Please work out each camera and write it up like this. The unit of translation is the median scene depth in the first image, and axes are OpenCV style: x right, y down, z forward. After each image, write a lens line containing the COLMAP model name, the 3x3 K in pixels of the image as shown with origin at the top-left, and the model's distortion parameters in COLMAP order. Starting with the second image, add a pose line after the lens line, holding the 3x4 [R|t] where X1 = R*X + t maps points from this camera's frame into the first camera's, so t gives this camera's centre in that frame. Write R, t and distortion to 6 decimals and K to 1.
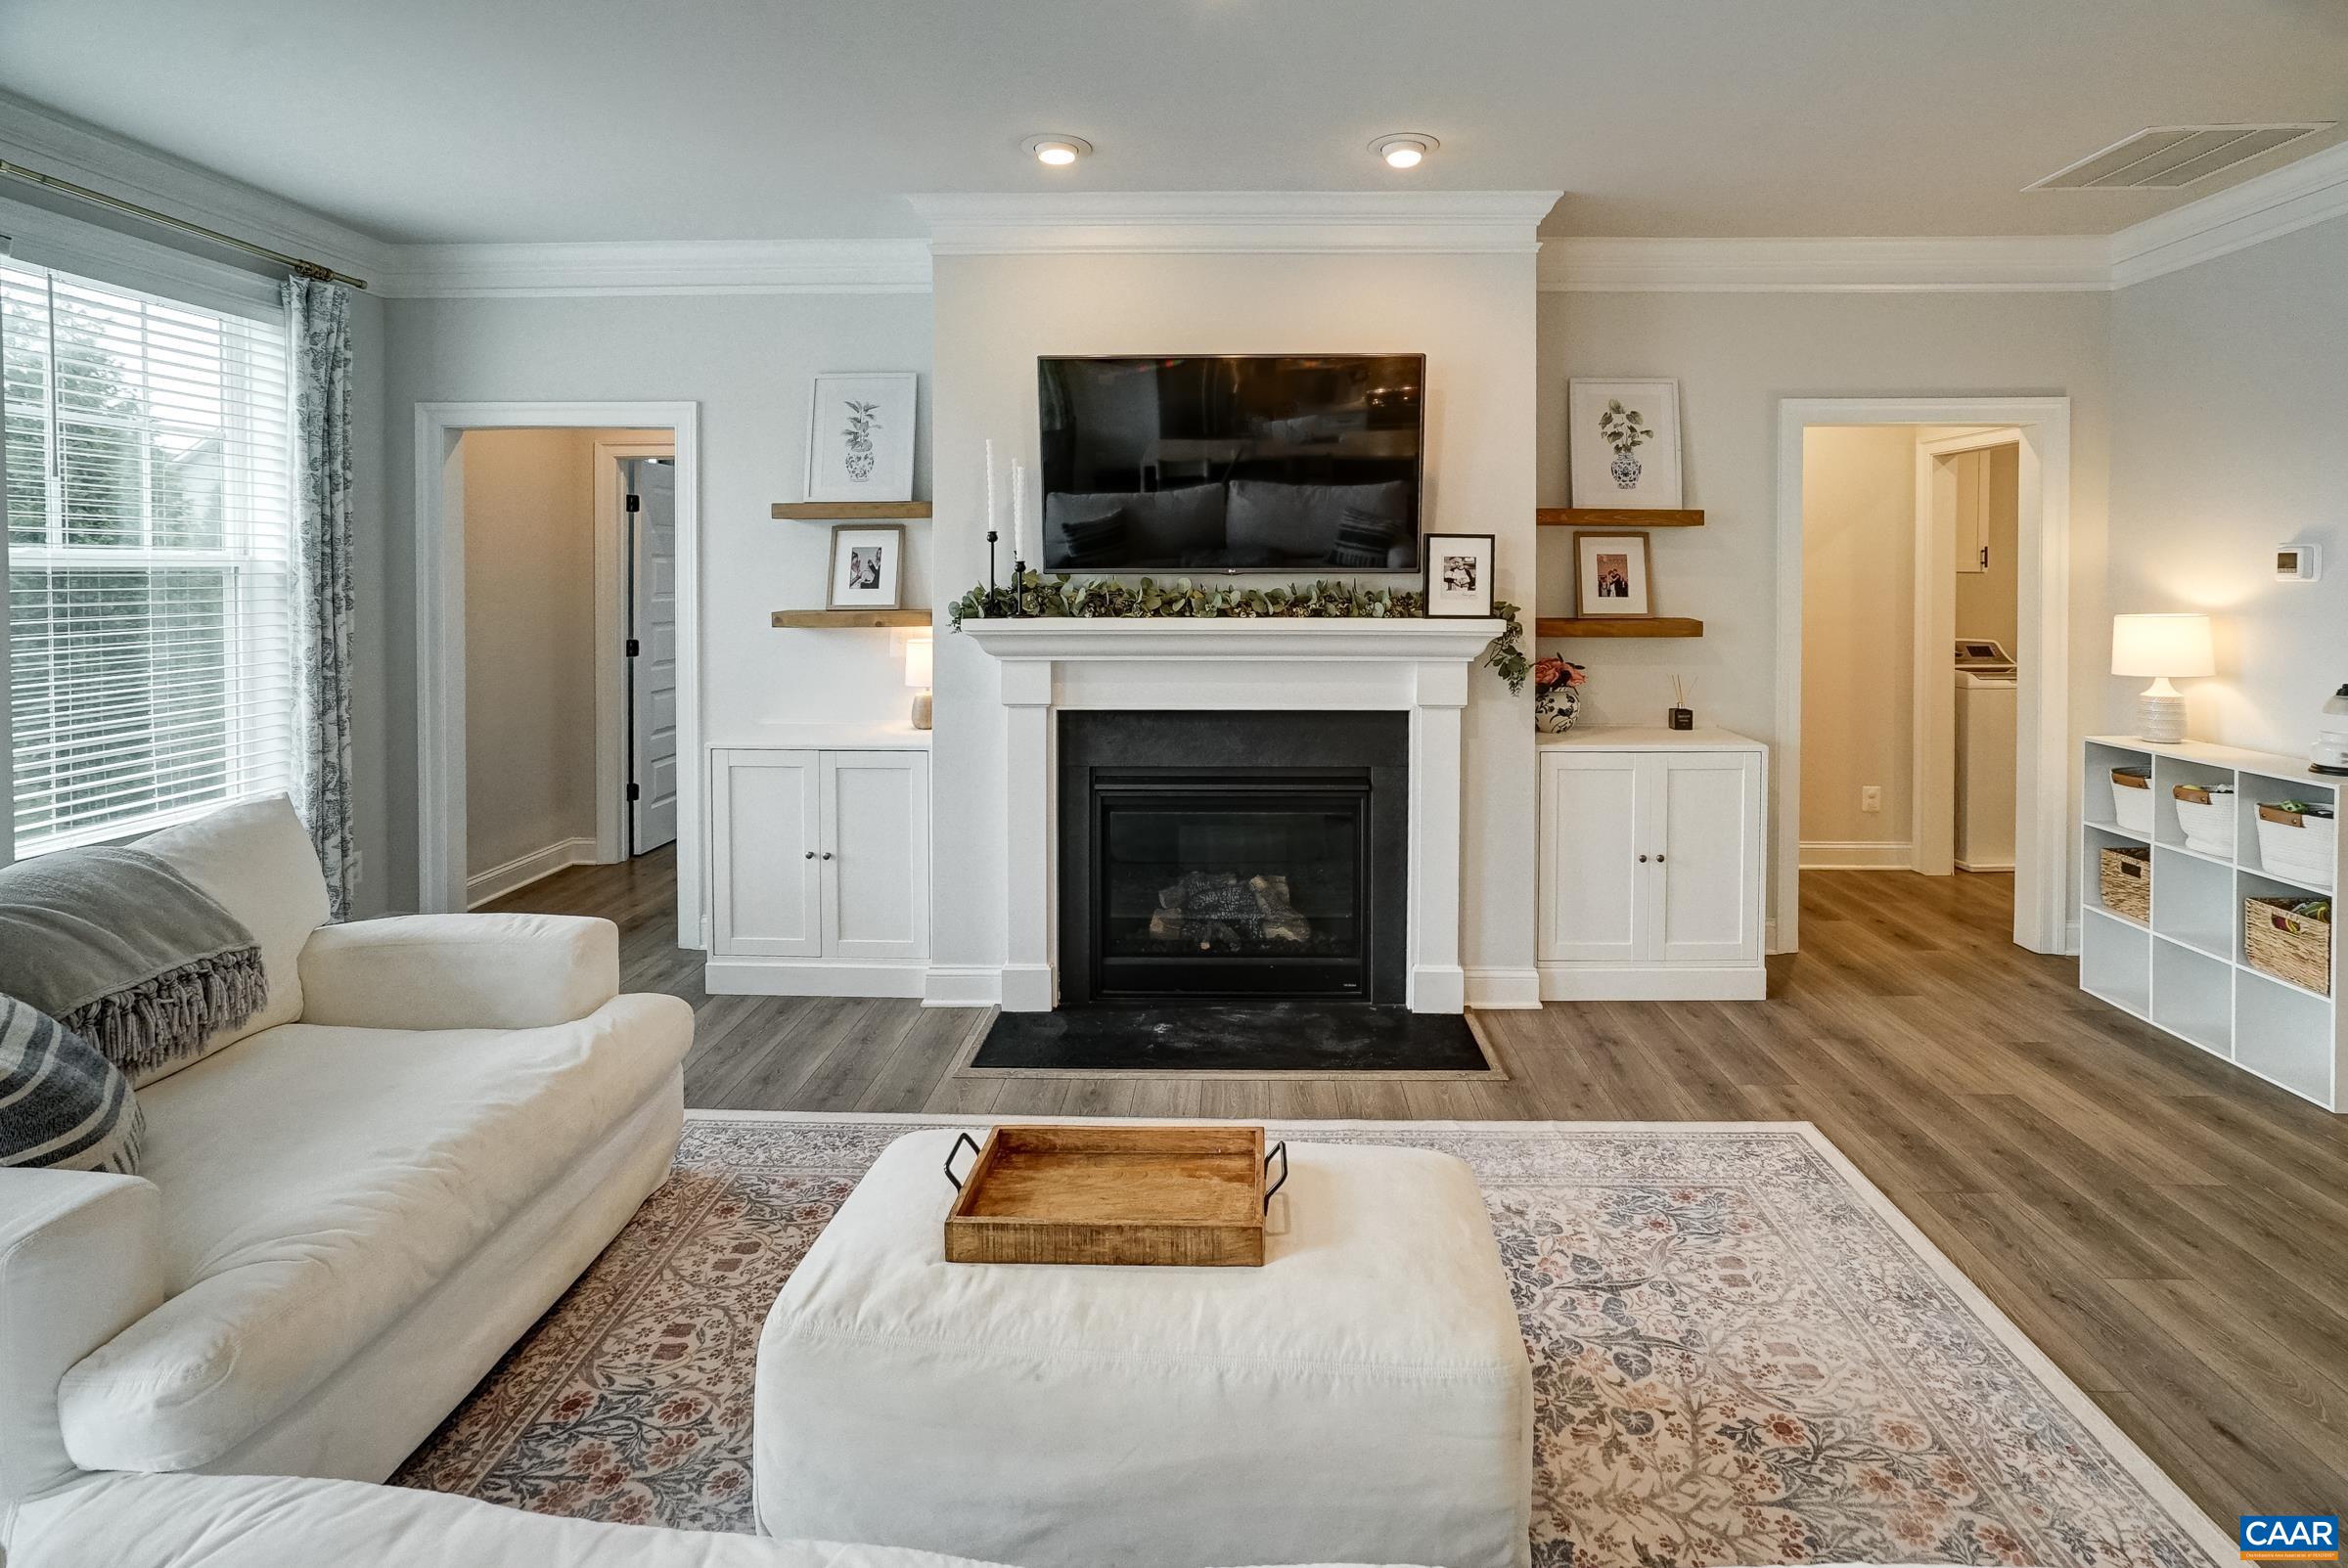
lens RADIAL K [[1117.1, 0, 1250.7], [0, 1117.1, 590.2], [0, 0, 1]] dist [-0.029387, 0.014216]
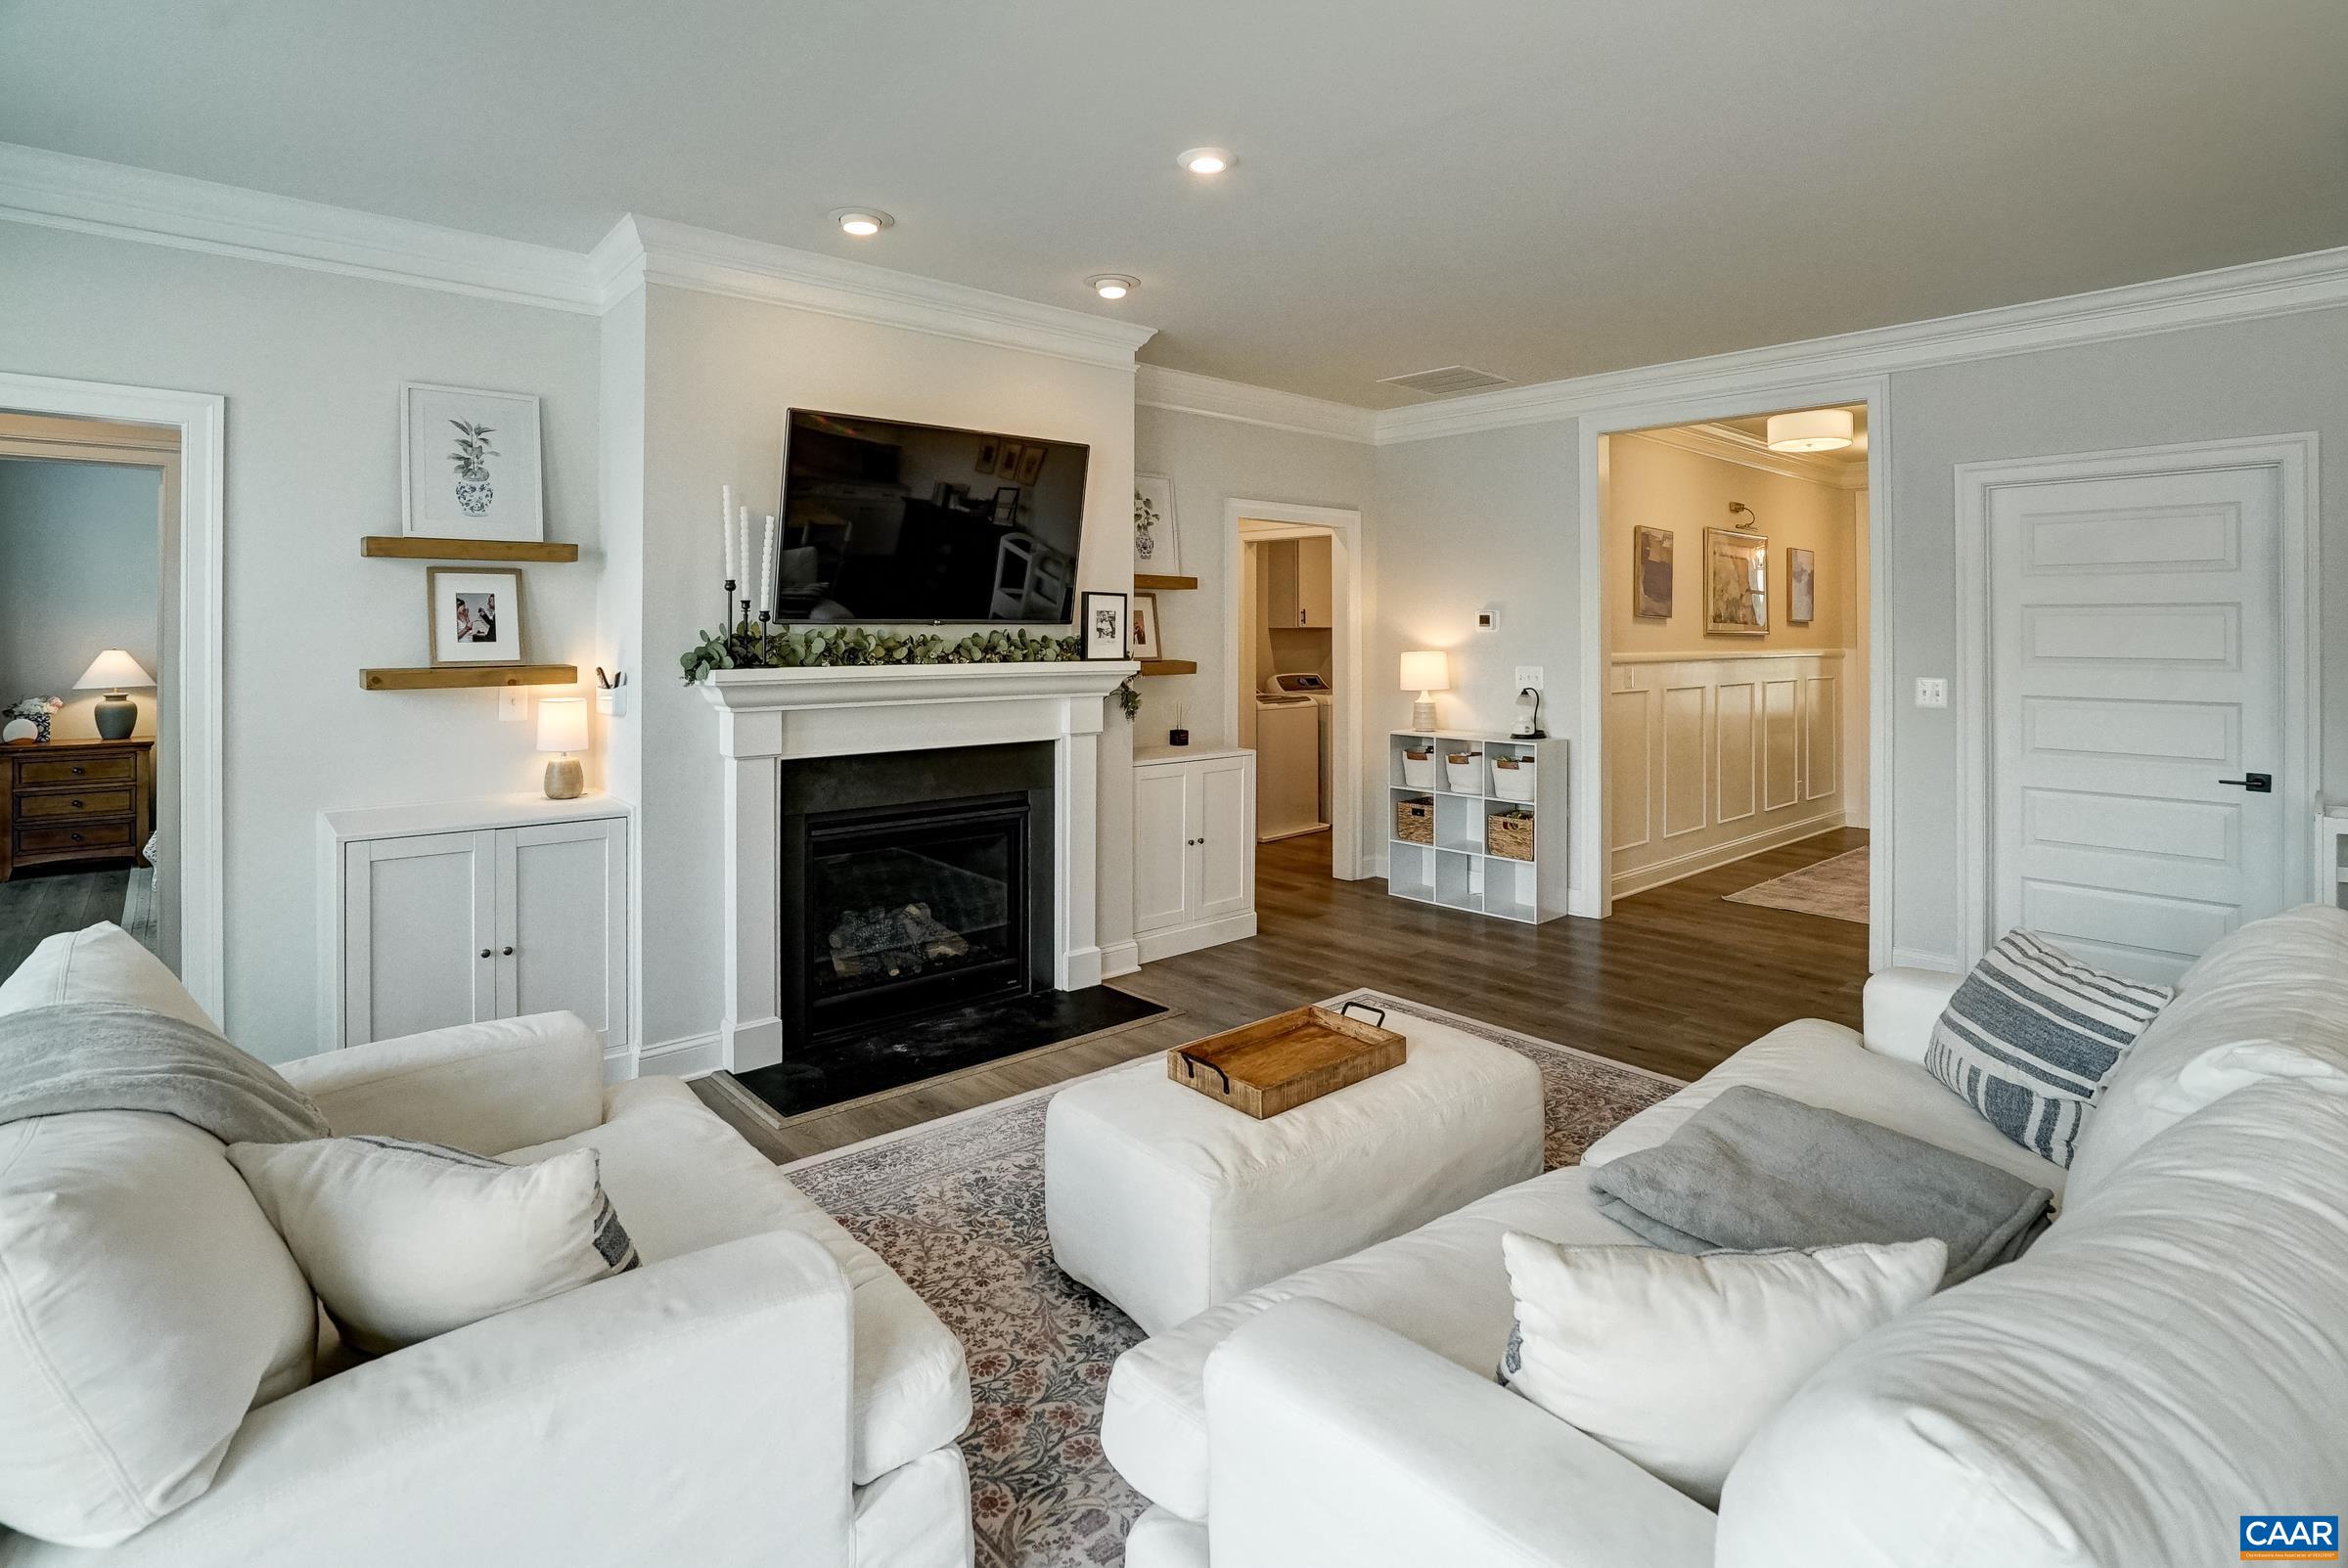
lens RADIAL K [[1145.9, 0, 1151.5], [0, 1145.9, 630.2], [0, 0, 1]] dist [-0.058808, 0.020701]
pose [[0.750342, -0.000546, 0.661050, -0.600053], [0.012875, 0.999822, -0.013789, 0.009417], [-0.660925, 0.018857, 0.750215, 0.014129]]
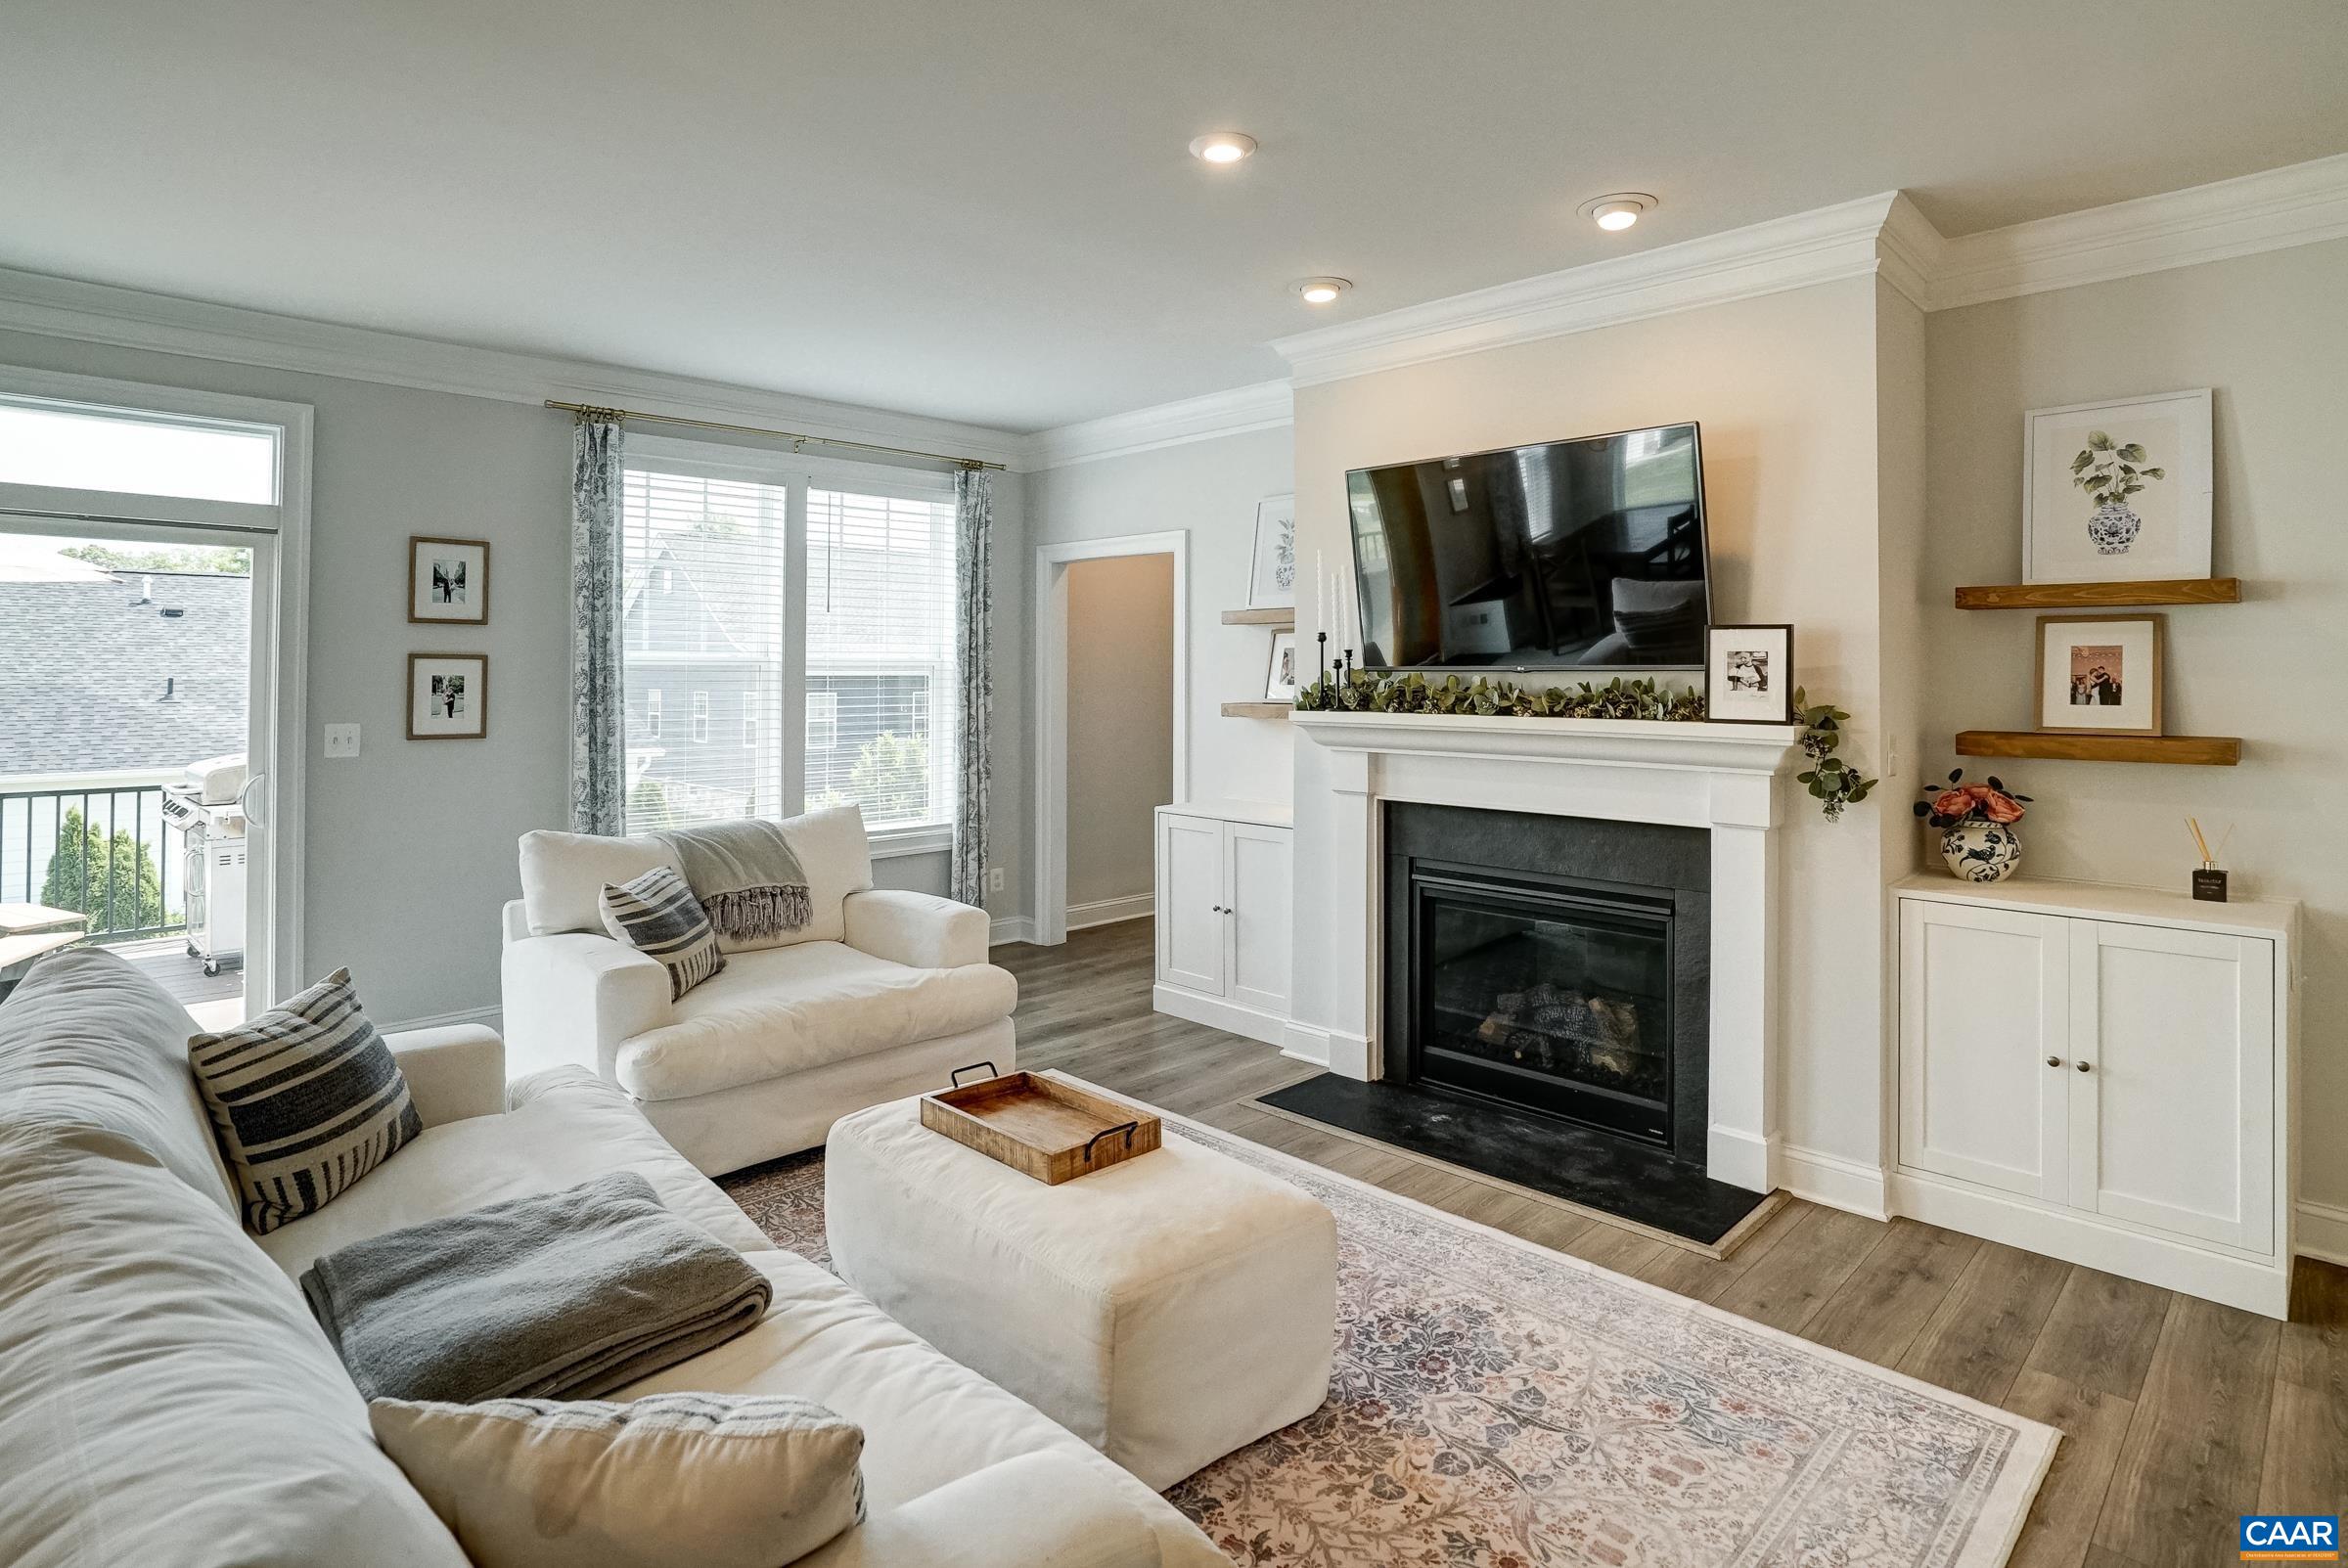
lens RADIAL K [[1248.5, 0, 1165.9], [0, 1248.5, 664.5], [0, 0, 1]] dist [-0.053960, 0.027274]
pose [[0.709895, -0.002458, -0.704304, 0.525741], [-0.015352, 0.999702, -0.018962, 0.004870], [0.704141, 0.024274, 0.709646, 0.012875]]
